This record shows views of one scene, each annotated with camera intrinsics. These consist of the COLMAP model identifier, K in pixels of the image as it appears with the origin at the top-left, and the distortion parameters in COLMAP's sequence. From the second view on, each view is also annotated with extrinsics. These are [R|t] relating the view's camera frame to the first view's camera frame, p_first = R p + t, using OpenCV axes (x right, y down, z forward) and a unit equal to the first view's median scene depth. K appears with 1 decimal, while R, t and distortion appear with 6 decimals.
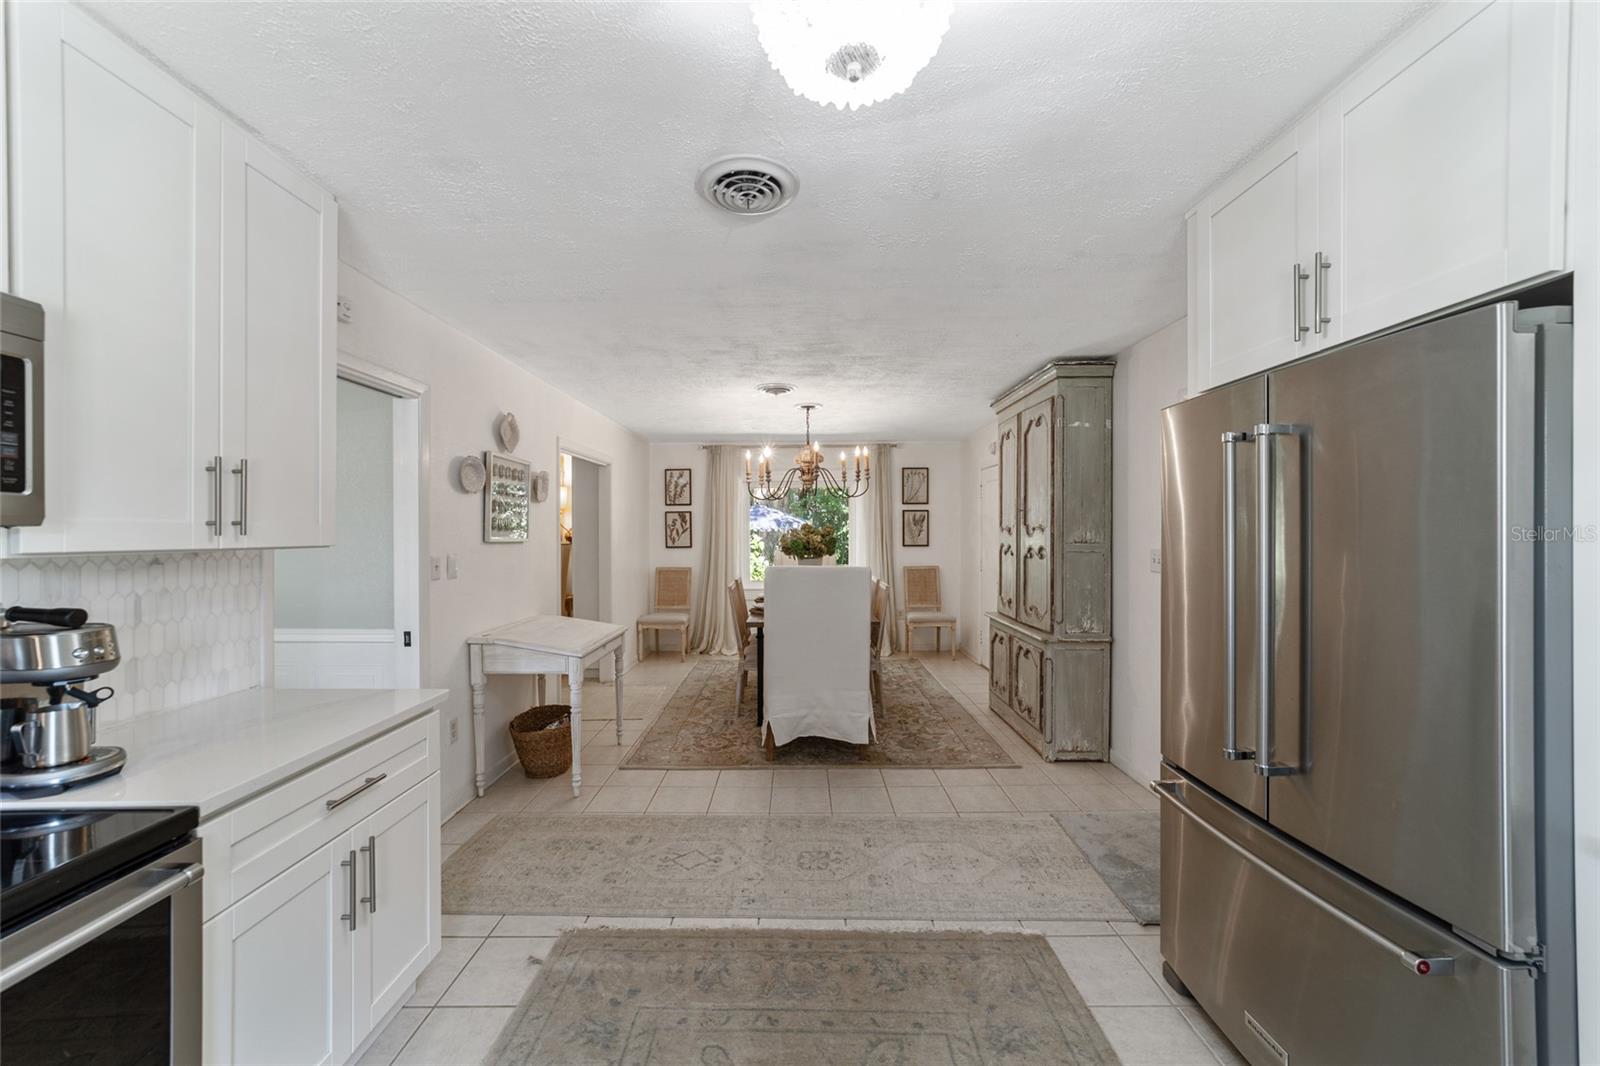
lens RADIAL K [[618.0, 0, 796.3], [0, 618.0, 530.4], [0, 0, 1]] dist [-0.010937, 0.005107]
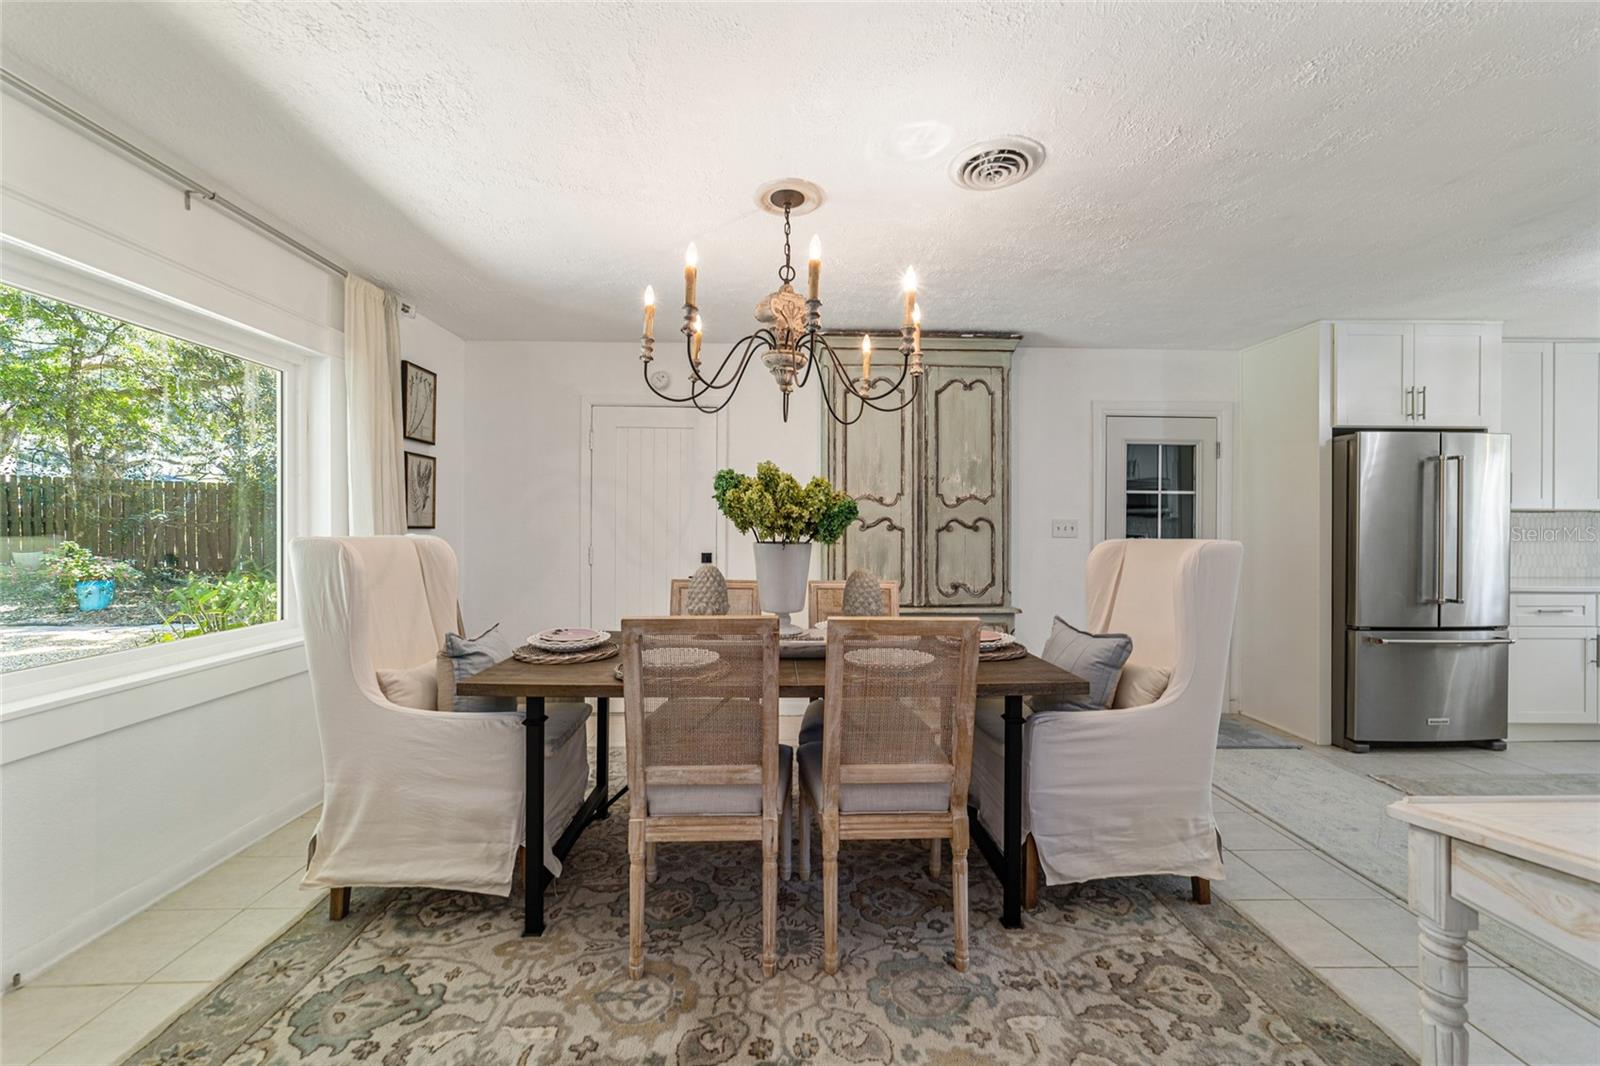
lens RADIAL K [[618.0, 0, 803.4], [0, 618.0, 527.7], [0, 0, 1]] dist [-0.010937, 0.005107]
pose [[-0.039268, 0.003269, 0.999223, -0.473527], [-0.004784, 0.999983, -0.003460, 0.039783], [-0.999217, -0.004917, -0.039251, 1.140193]]
